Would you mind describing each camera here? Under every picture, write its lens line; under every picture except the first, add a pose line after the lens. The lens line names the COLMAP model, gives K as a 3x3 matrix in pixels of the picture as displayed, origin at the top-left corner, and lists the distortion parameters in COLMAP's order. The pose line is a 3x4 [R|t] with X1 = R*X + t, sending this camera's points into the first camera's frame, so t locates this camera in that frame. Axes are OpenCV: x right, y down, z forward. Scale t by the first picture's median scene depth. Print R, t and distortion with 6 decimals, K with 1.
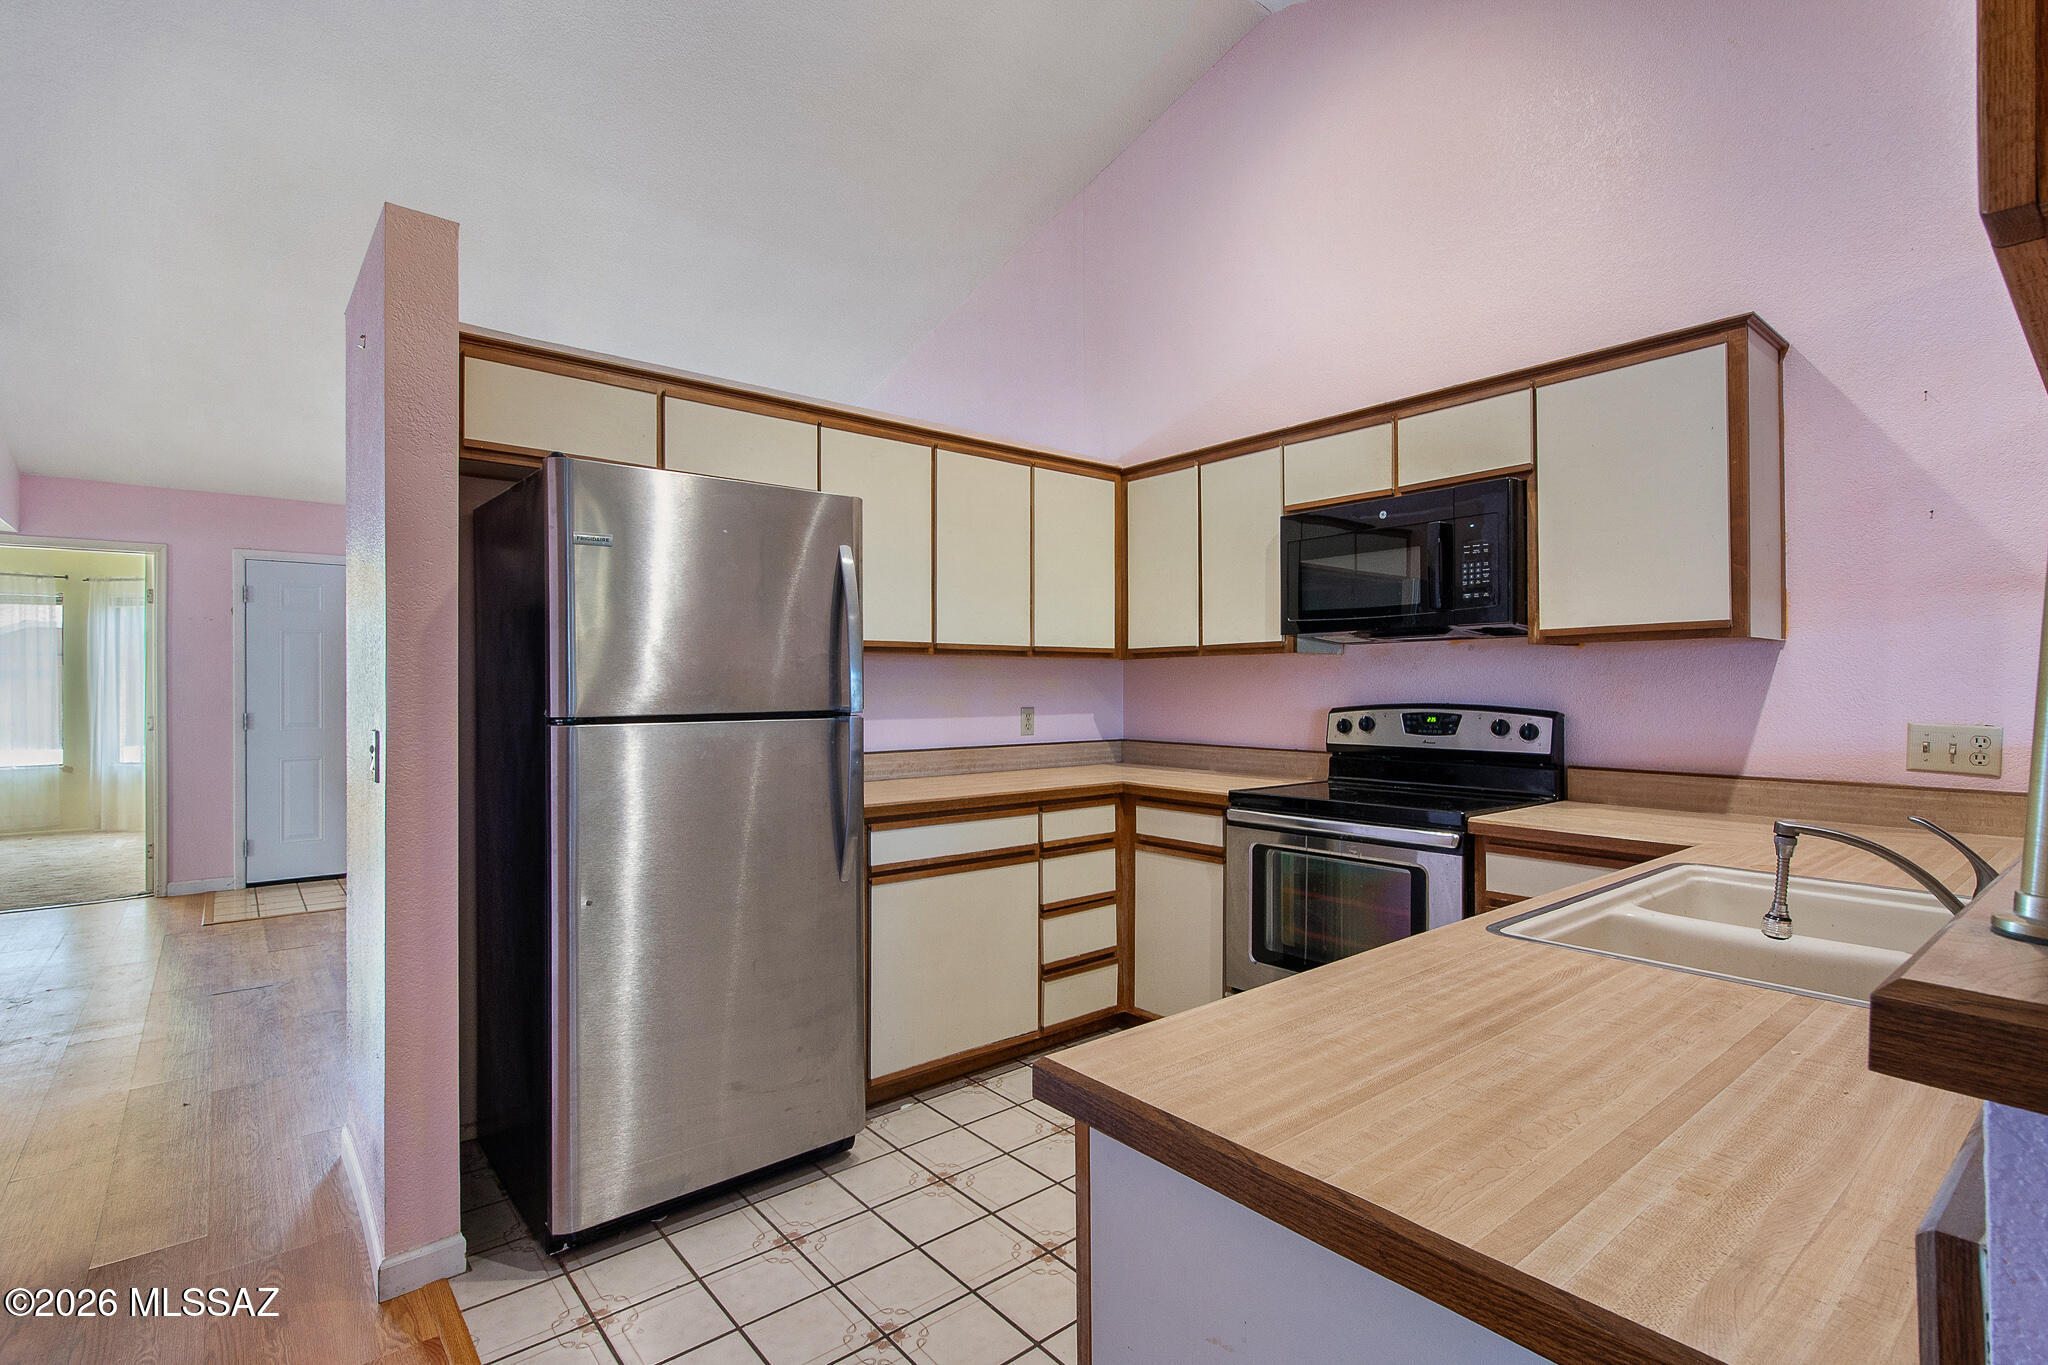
lens RADIAL K [[958.4, 0, 1048.5], [0, 958.4, 696.6], [0, 0, 1]] dist [0.004555, -0.006521]
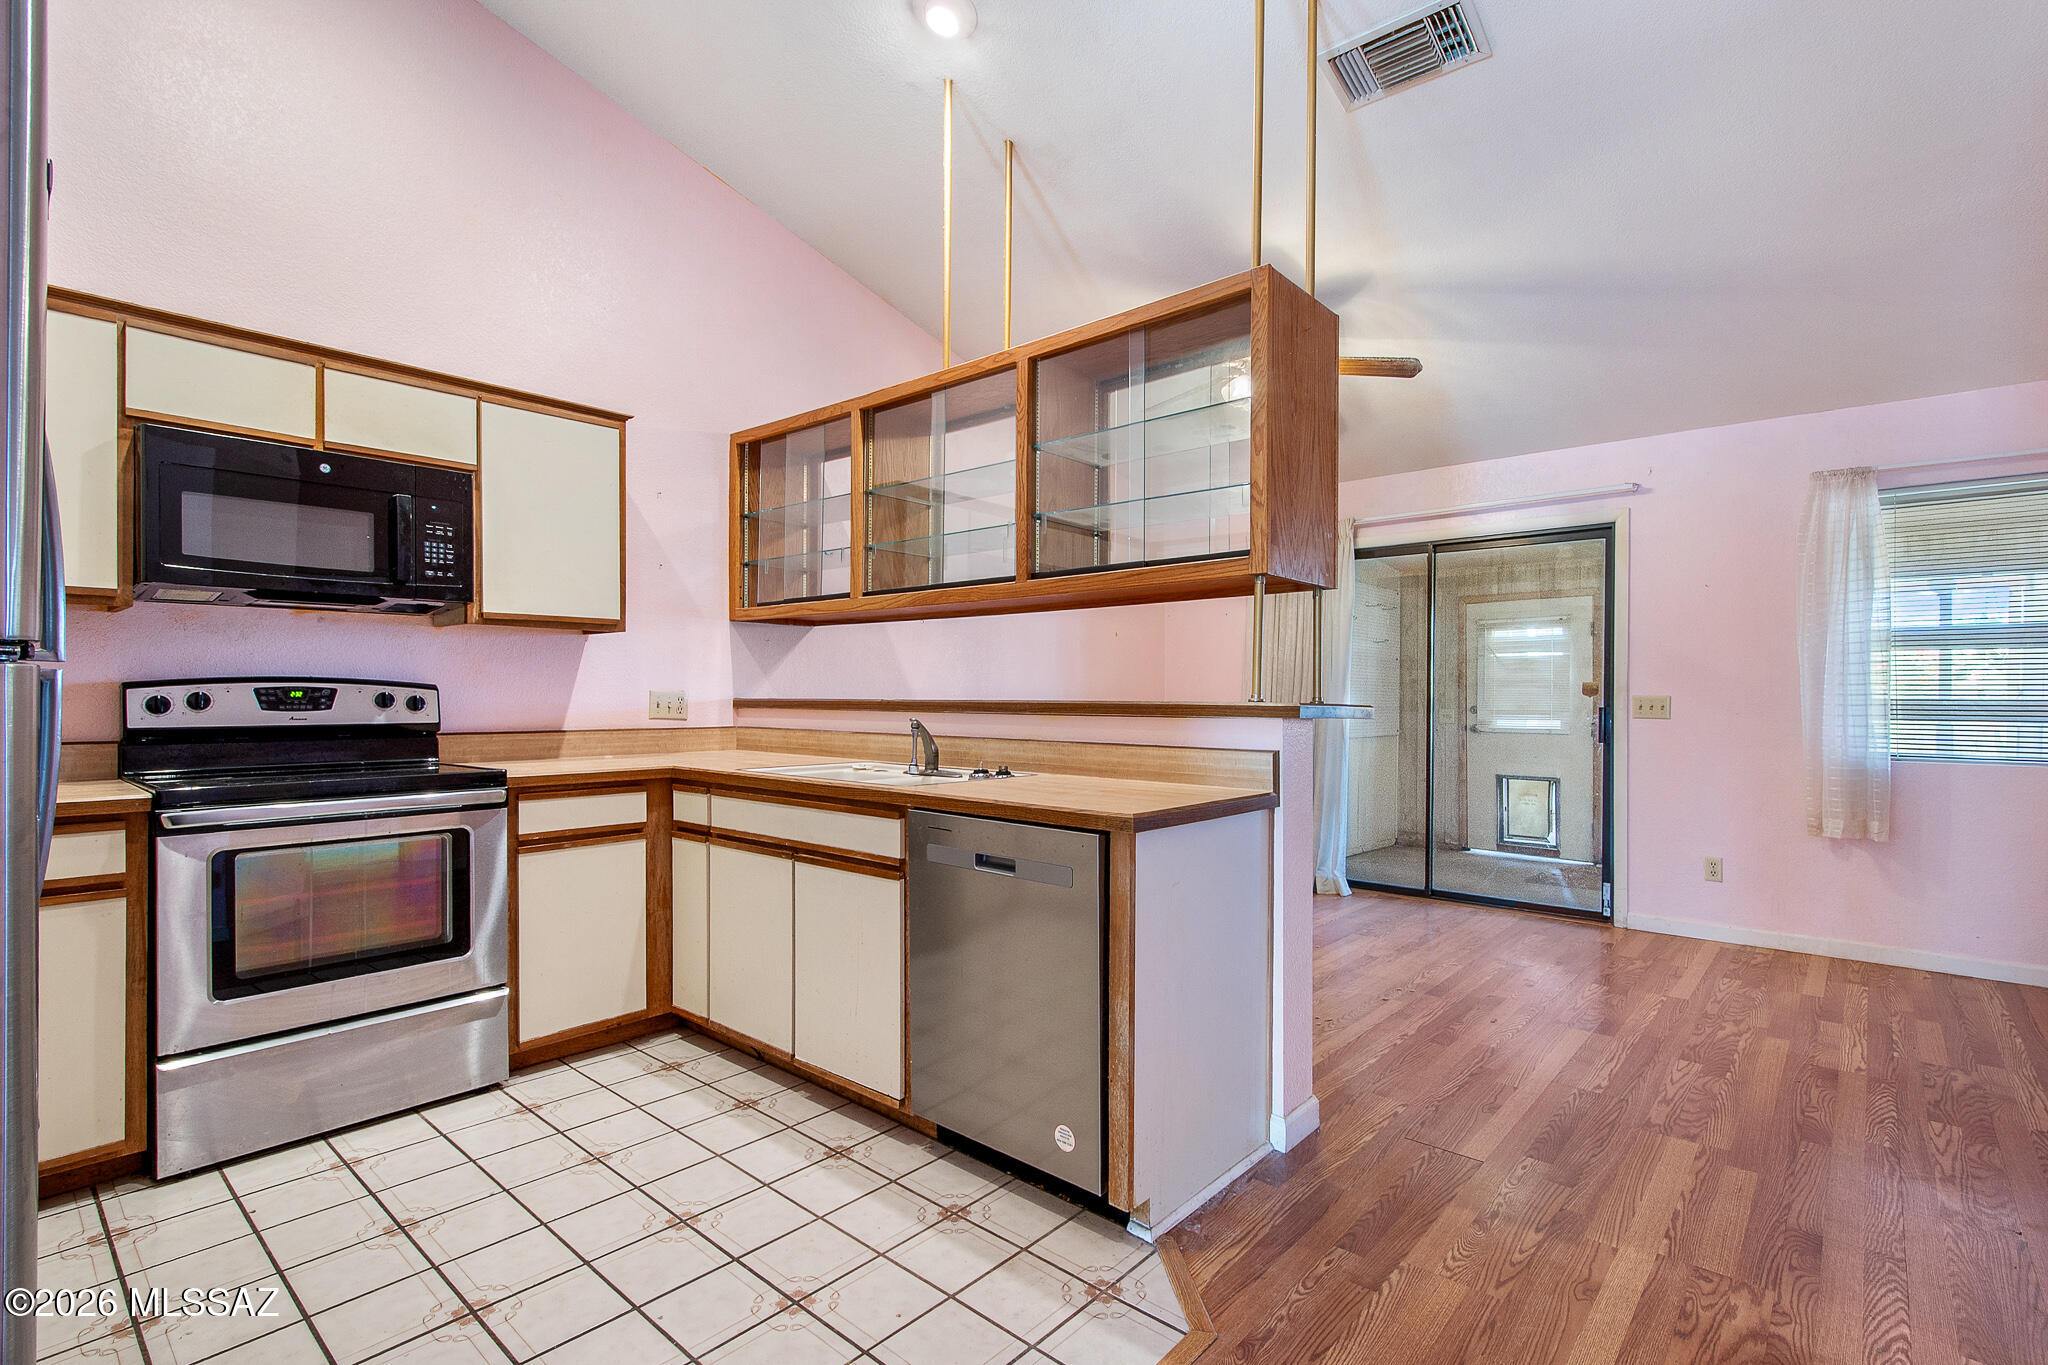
lens RADIAL K [[958.4, 0, 1026.3], [0, 958.4, 693.6], [0, 0, 1]] dist [0.004555, -0.006521]
pose [[-0.138768, 0.002279, 0.990322, -0.643046], [0.005106, 0.999986, -0.001586, 0.030133], [-0.990312, 0.004836, -0.138778, 0.458802]]
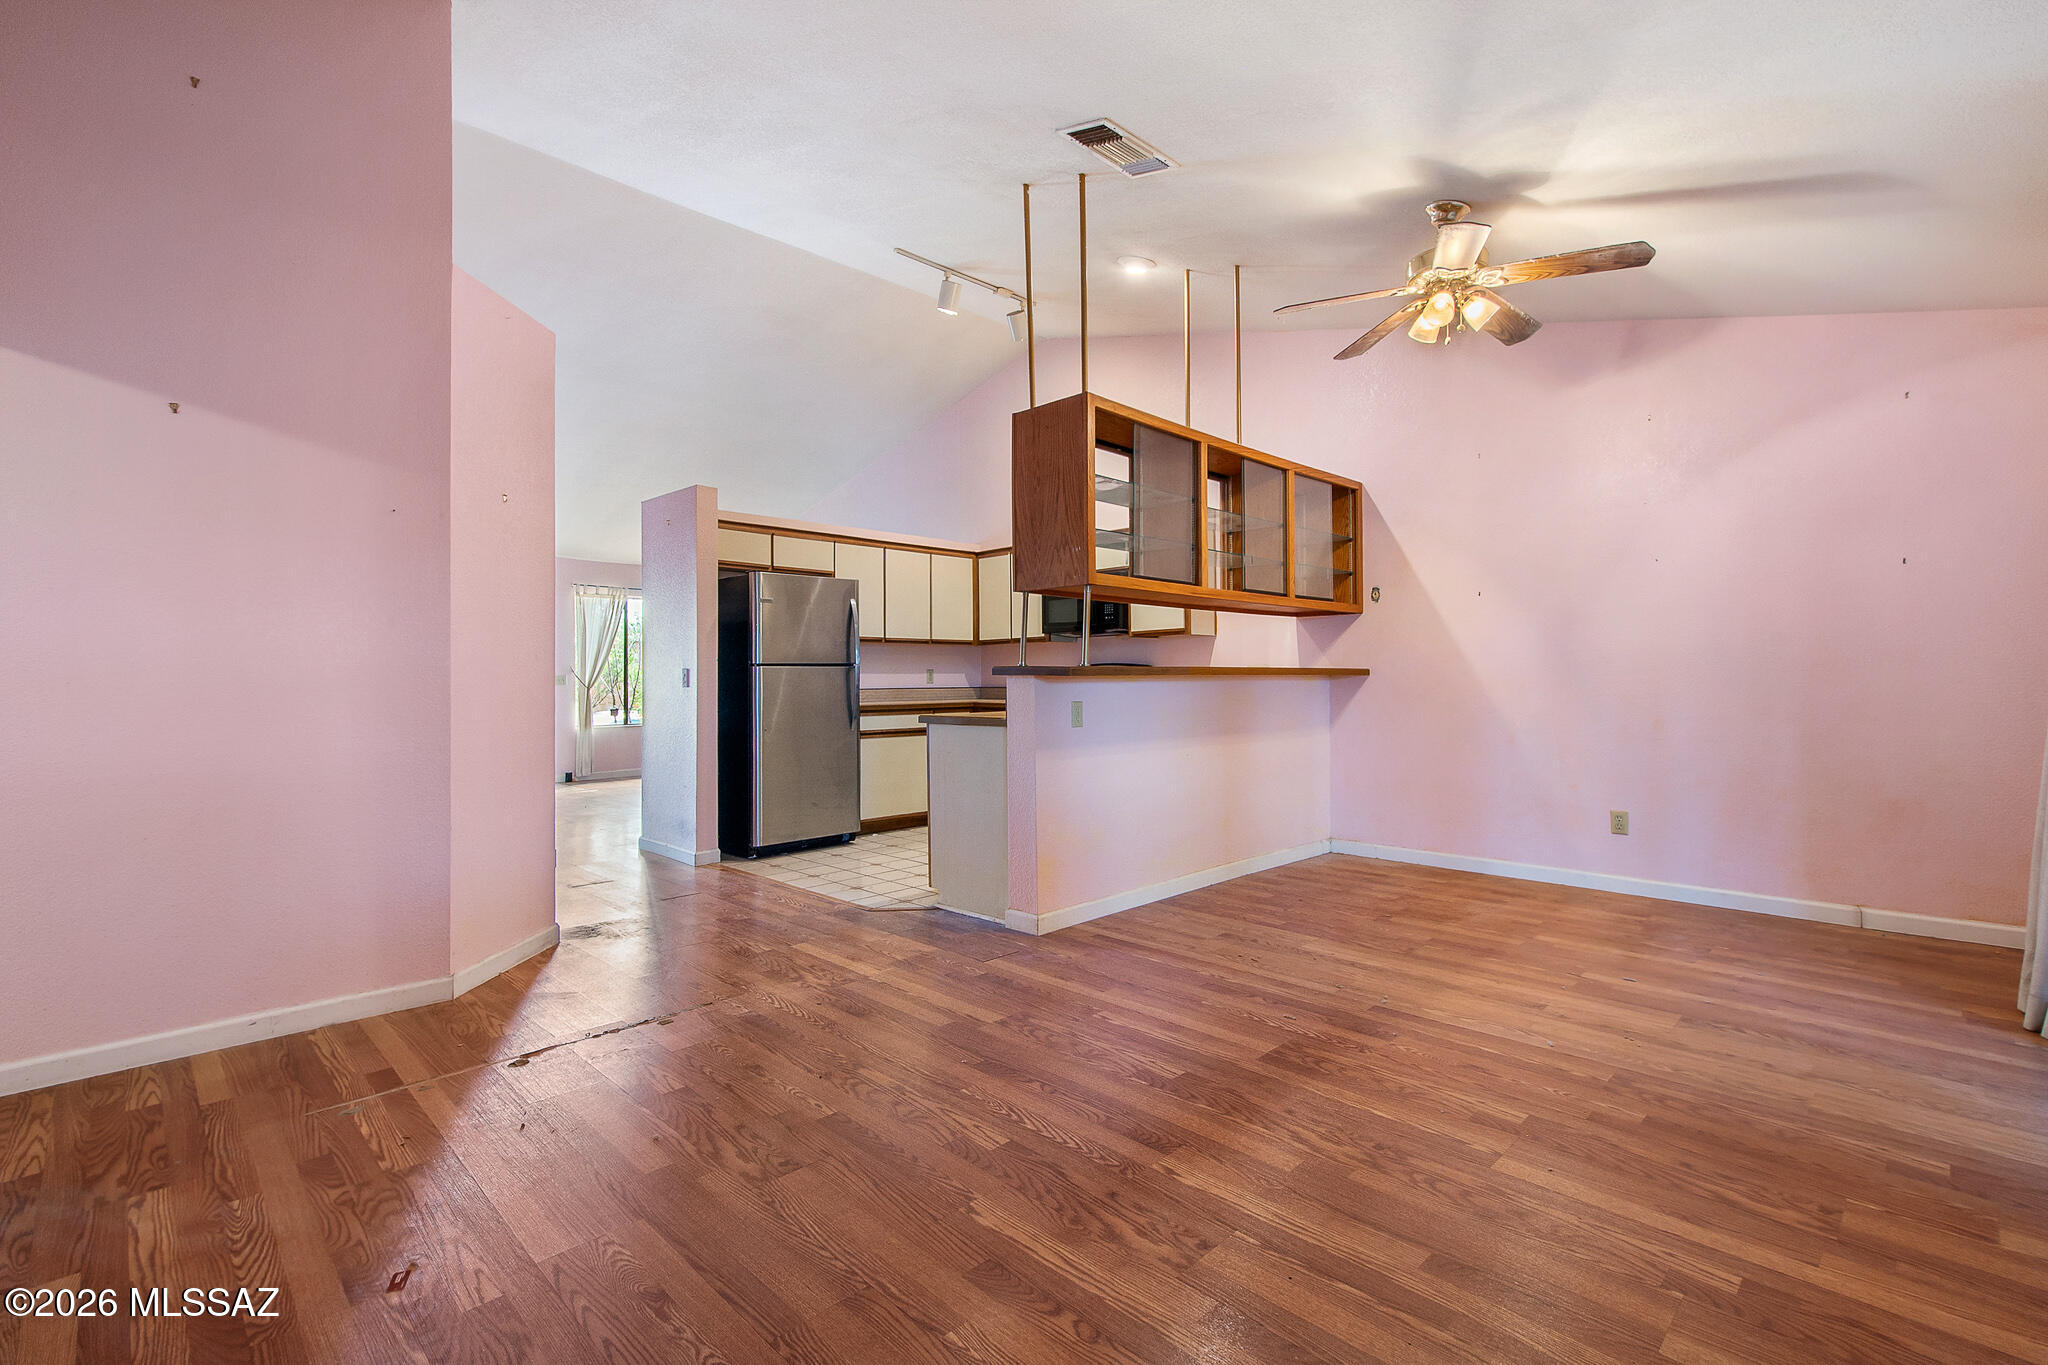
lens RADIAL K [[909.3, 0, 1046.5], [0, 909.3, 651.6], [0, 0, 1]] dist [0.004497, 0.000424]
pose [[0.996431, -0.002037, 0.084385, 0.080004], [0.005675, 0.999064, -0.042889, 0.074376], [-0.084219, 0.043215, 0.995510, -1.208215]]
